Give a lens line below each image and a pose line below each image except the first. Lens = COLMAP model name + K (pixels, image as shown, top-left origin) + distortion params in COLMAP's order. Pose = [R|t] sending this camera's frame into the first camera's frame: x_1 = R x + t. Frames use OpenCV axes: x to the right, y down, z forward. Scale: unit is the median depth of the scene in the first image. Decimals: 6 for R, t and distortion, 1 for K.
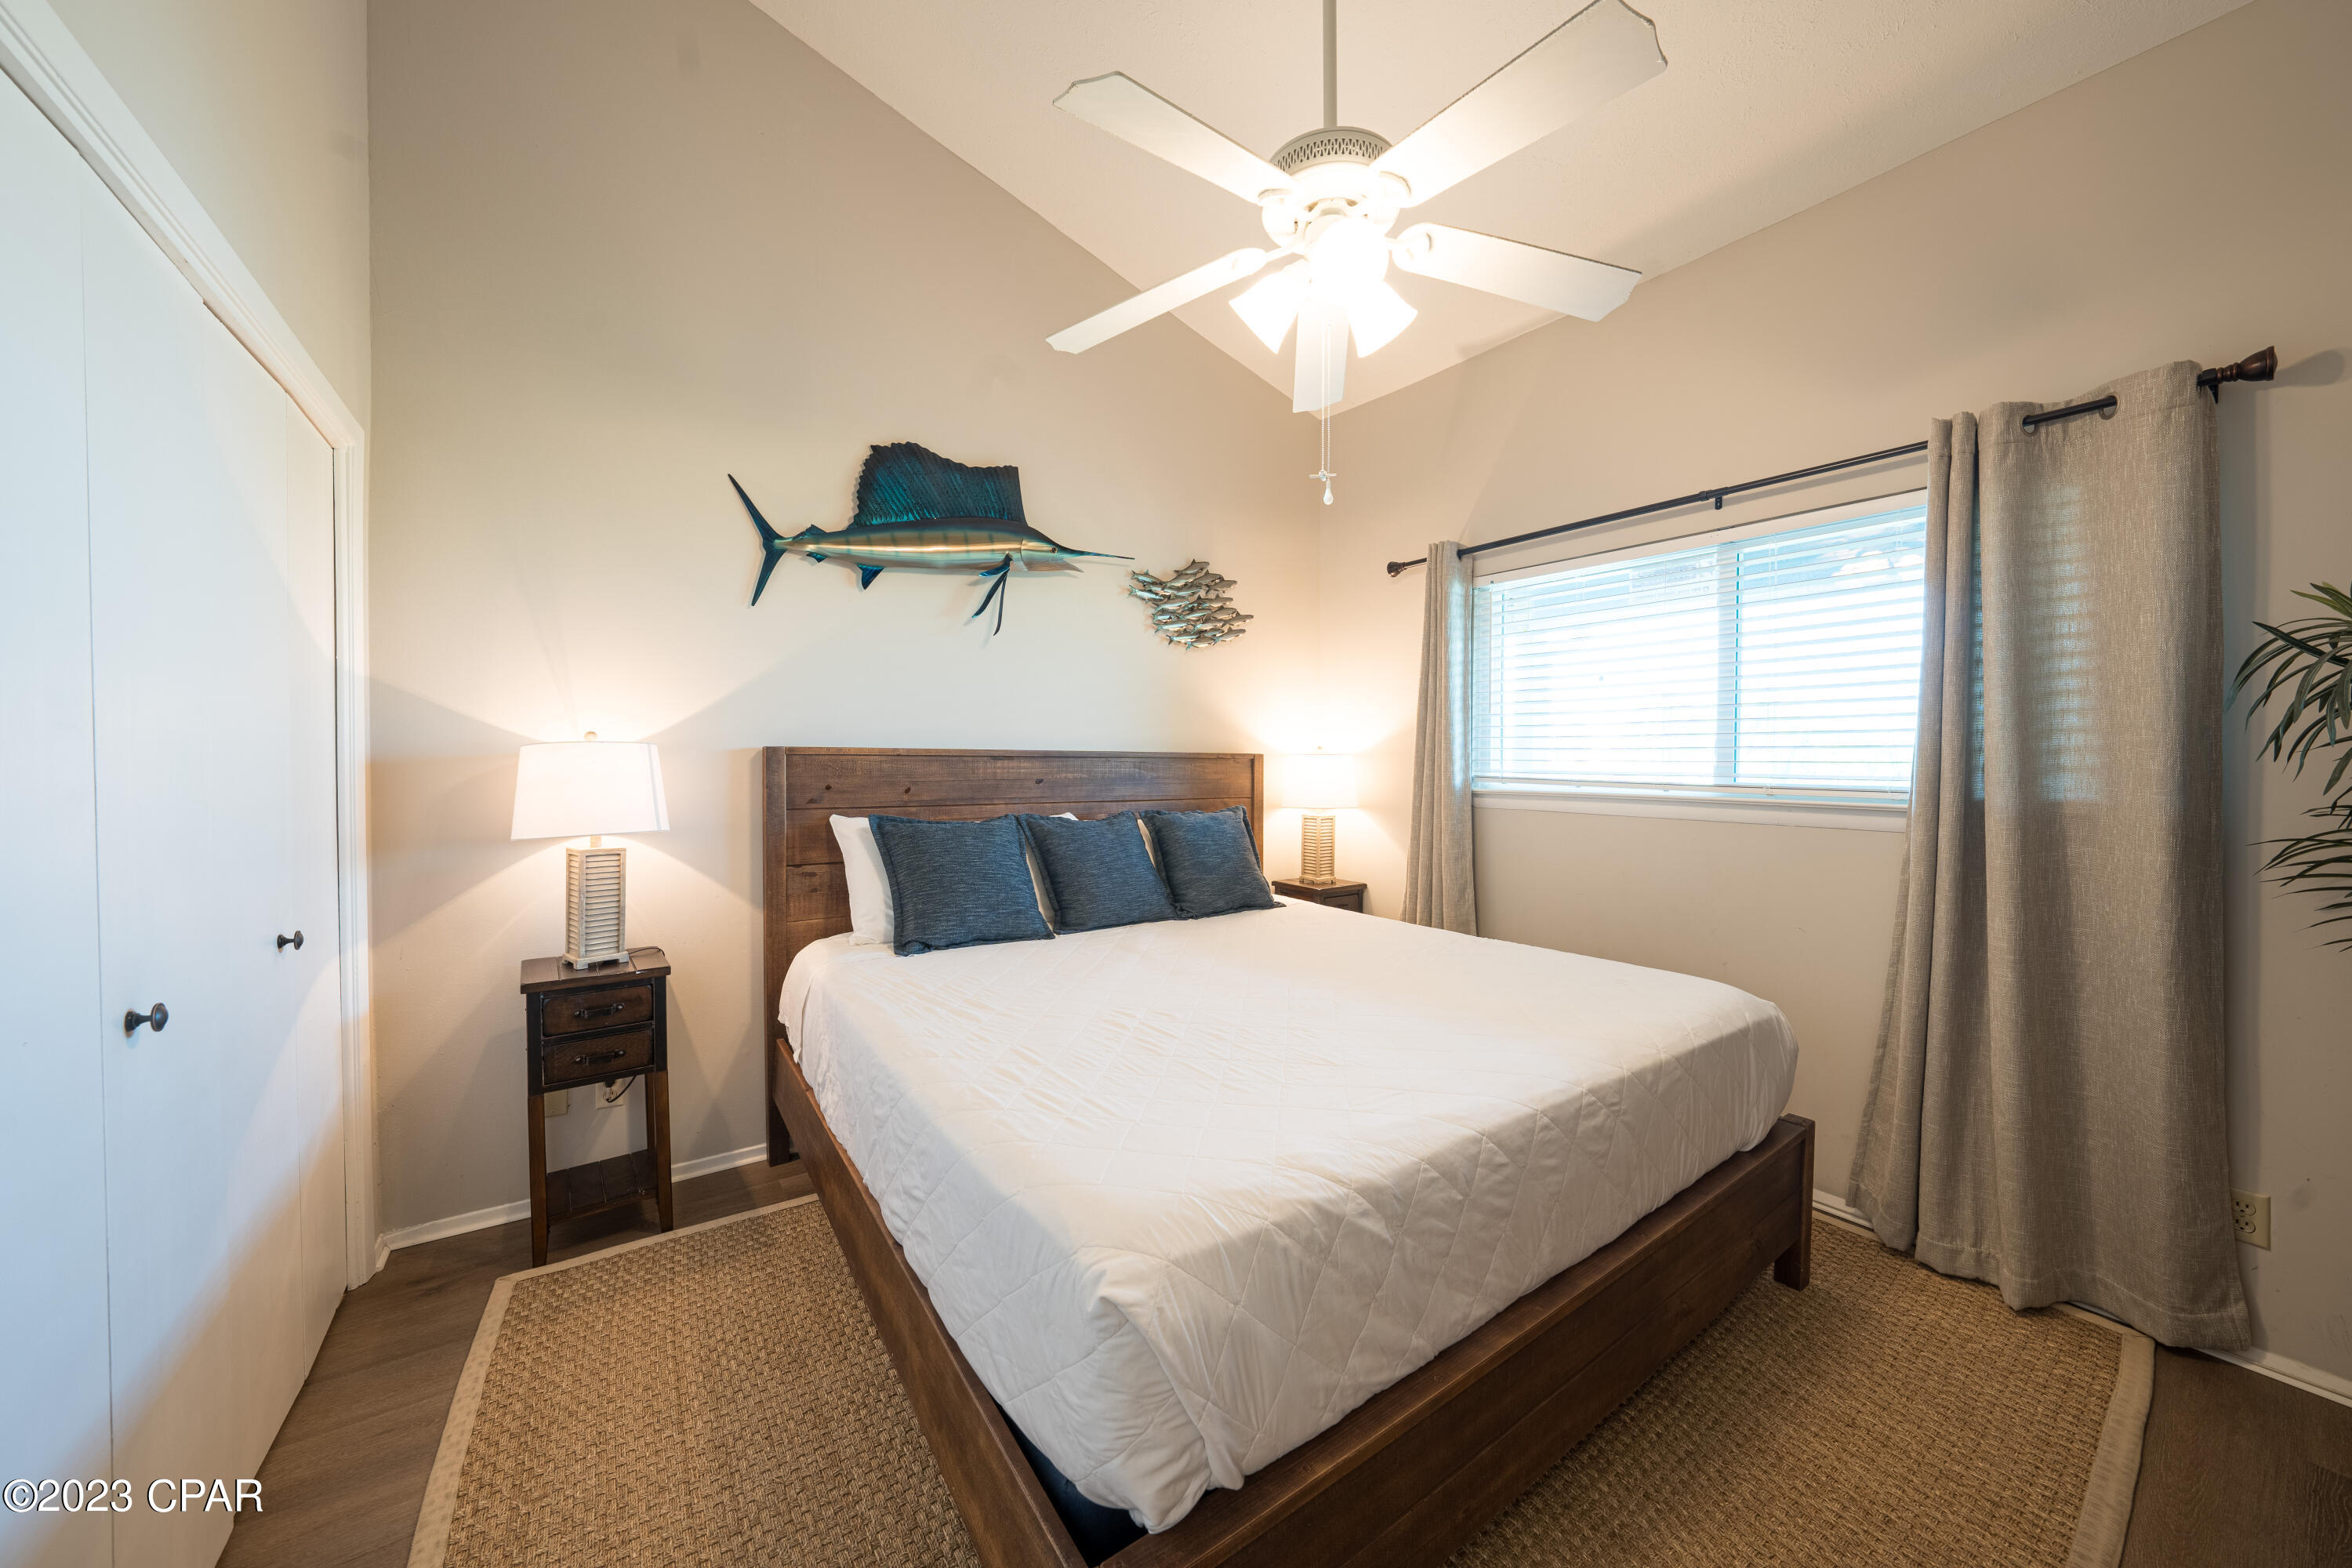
lens RADIAL K [[813.4, 0, 1180.4], [0, 813.4, 776.9], [0, 0, 1]] dist [-0.029235, 0.006481]
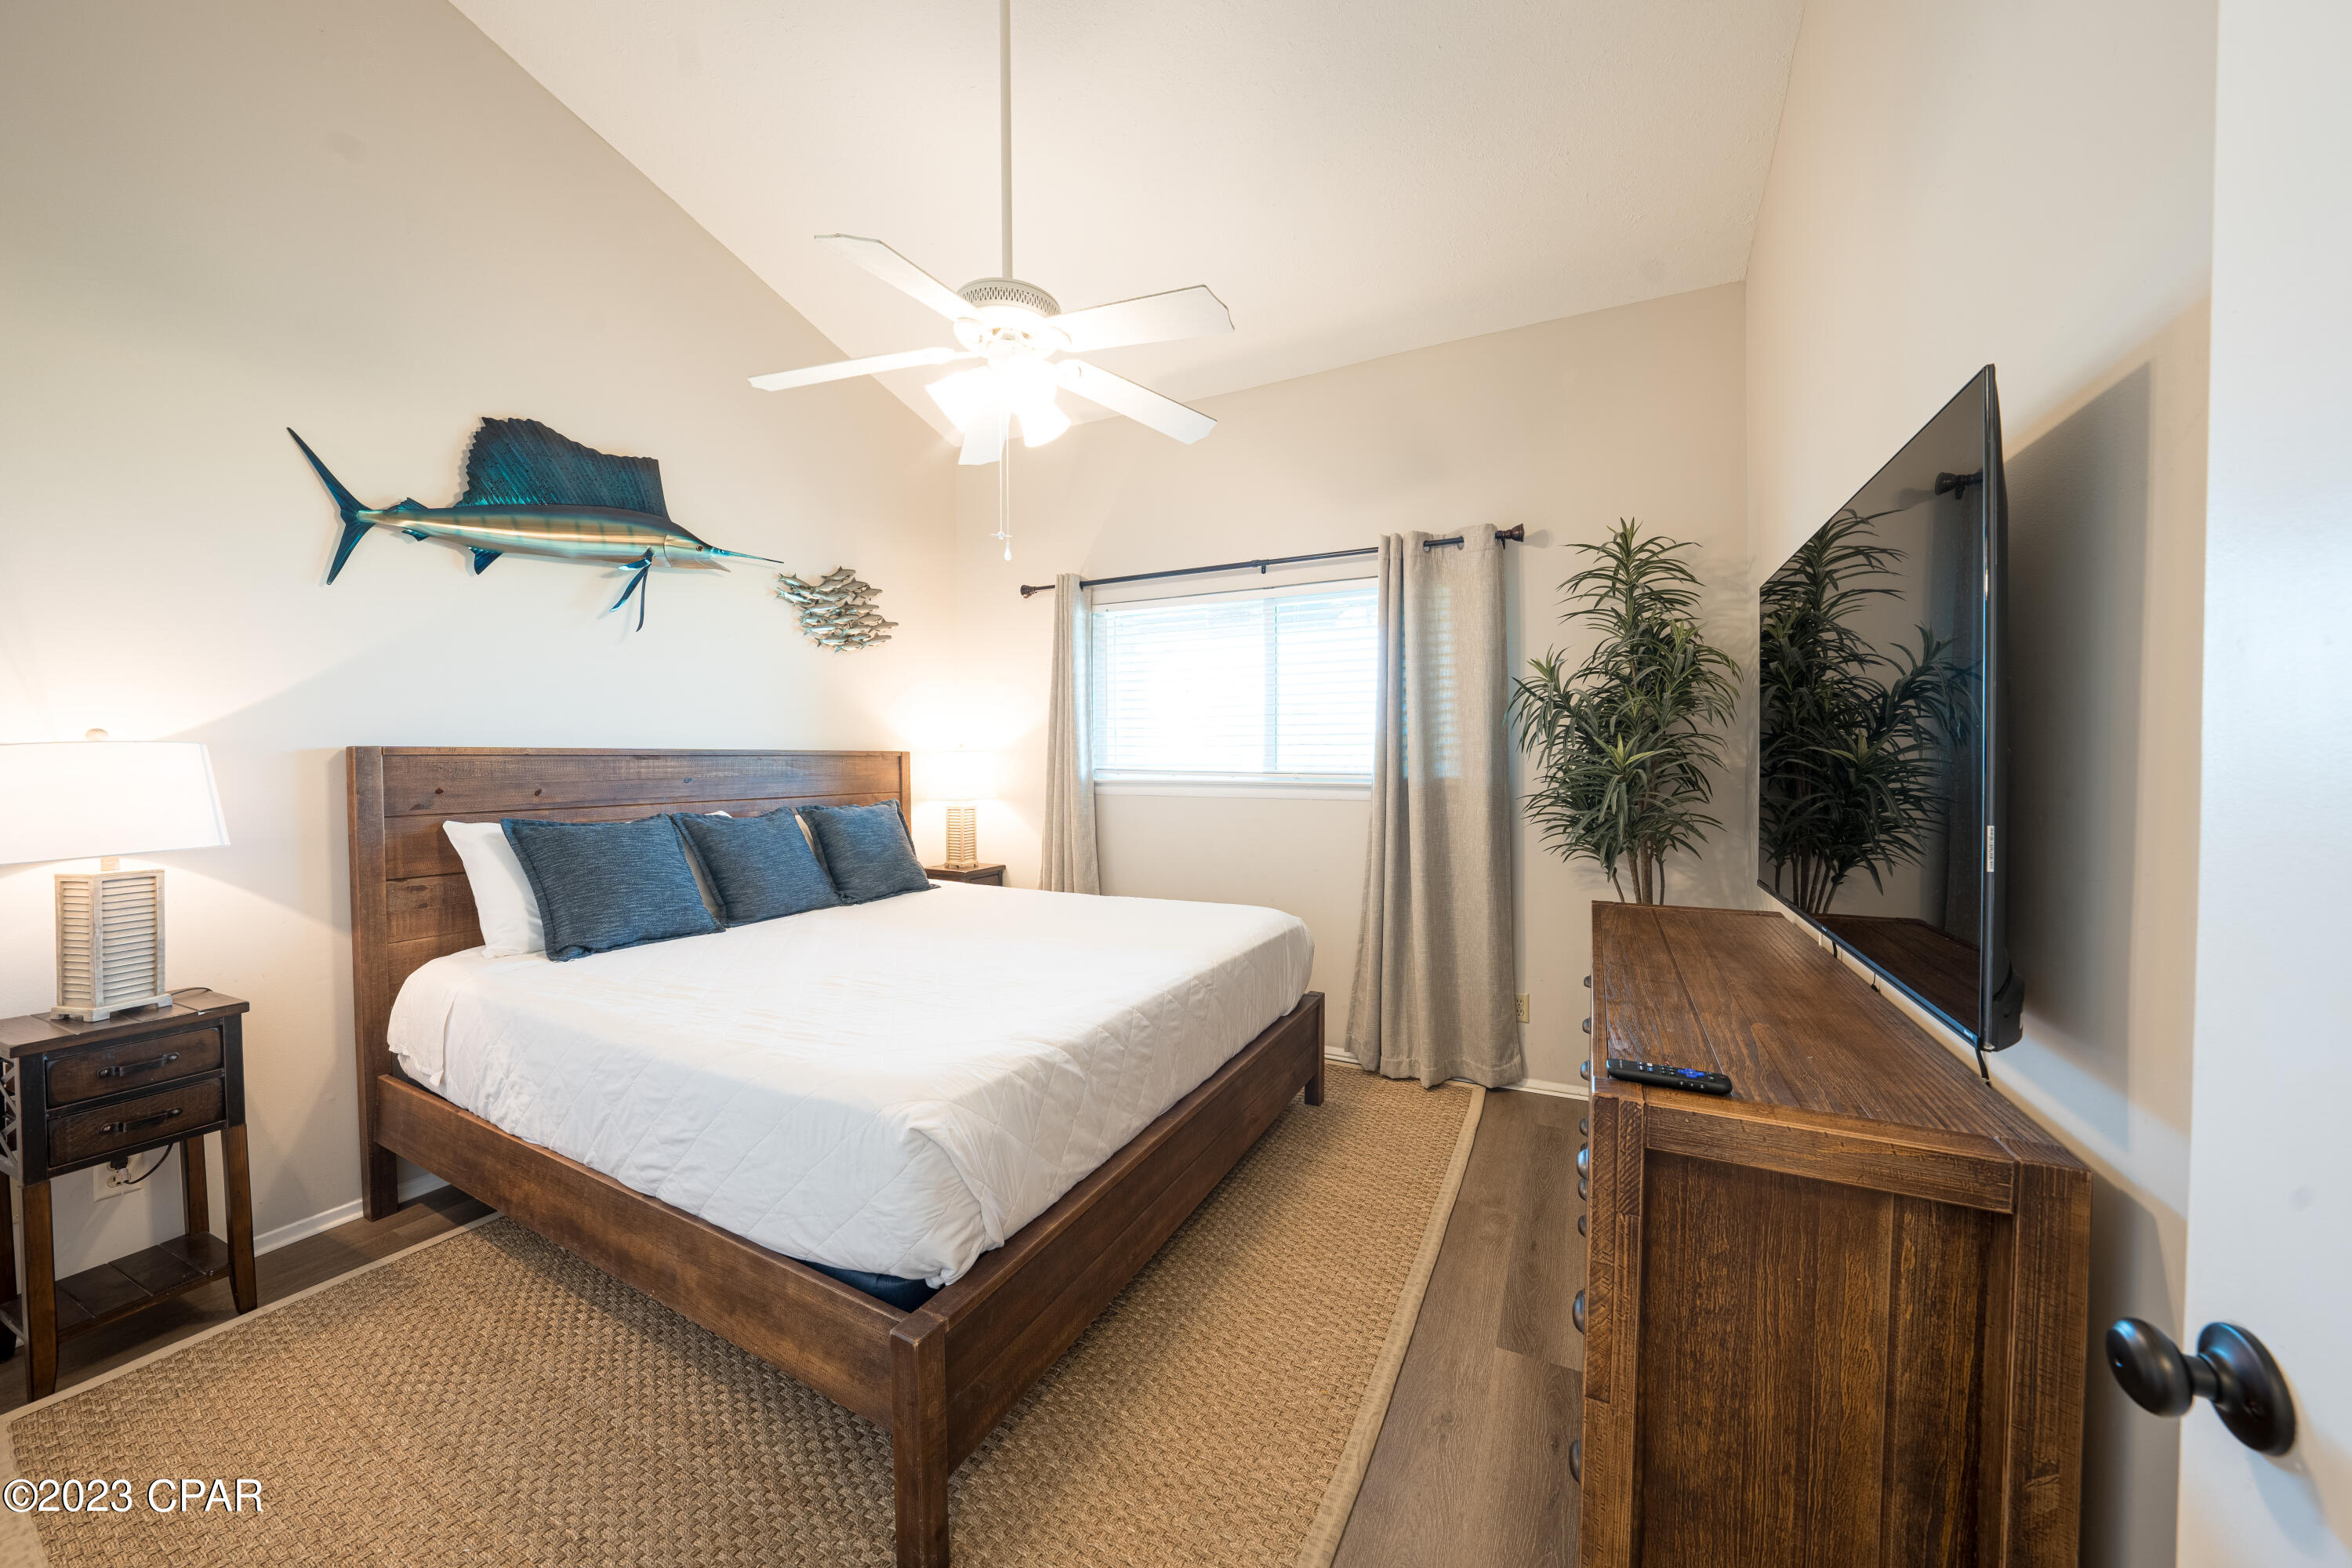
lens RADIAL K [[813.4, 0, 1180.4], [0, 813.4, 776.9], [0, 0, 1]] dist [-0.029235, 0.006481]
pose [[0.885858, -0.019203, 0.463559, -0.133235], [0.017046, 0.999816, 0.008842, 0.003866], [-0.463643, 0.000069, 0.886022, -0.207890]]
